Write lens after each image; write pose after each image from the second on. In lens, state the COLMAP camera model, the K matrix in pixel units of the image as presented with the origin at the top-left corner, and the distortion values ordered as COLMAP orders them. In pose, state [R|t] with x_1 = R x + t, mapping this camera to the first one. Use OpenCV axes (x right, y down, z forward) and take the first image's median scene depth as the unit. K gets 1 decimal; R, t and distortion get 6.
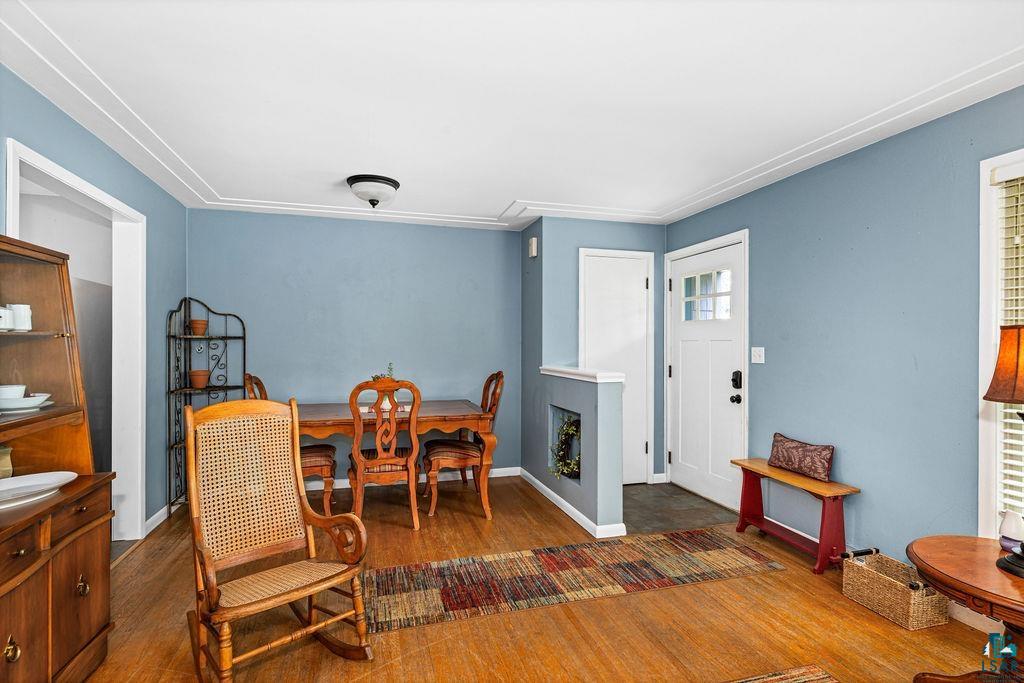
lens RADIAL K [[504.2, 0, 510.8], [0, 504.2, 347.2], [0, 0, 1]] dist [-0.003862, 0.002708]
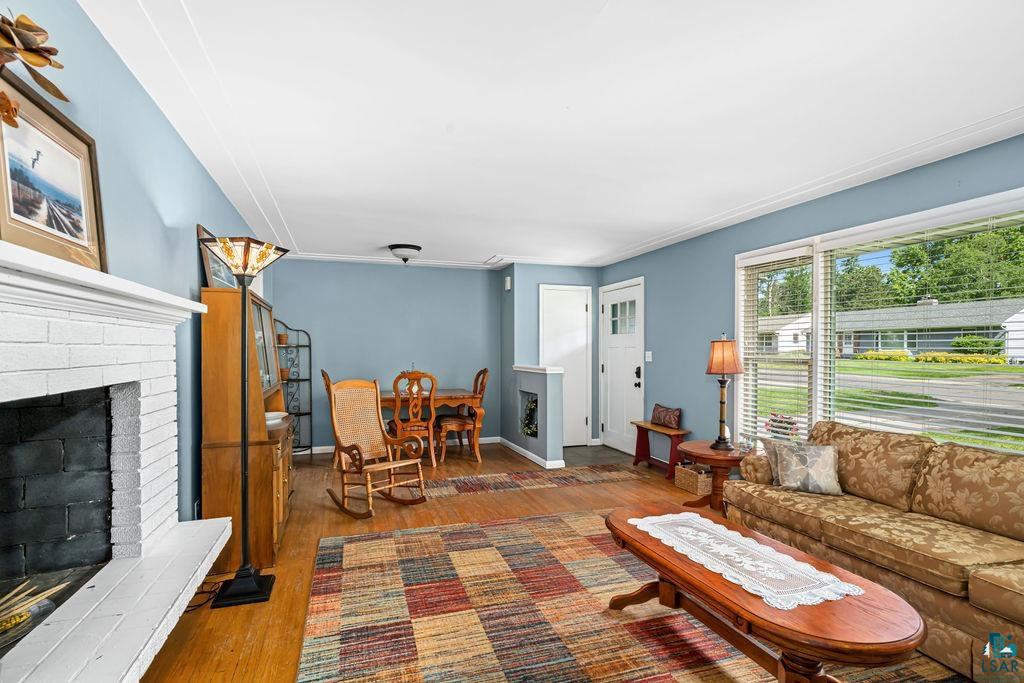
lens RADIAL K [[504.2, 0, 509.0], [0, 504.2, 350.5], [0, 0, 1]] dist [-0.003862, 0.002708]
pose [[0.999321, -0.003558, 0.036660, -0.008122], [0.003751, 0.999979, -0.005218, 0.003774], [-0.036641, 0.005352, 0.999314, -0.555642]]
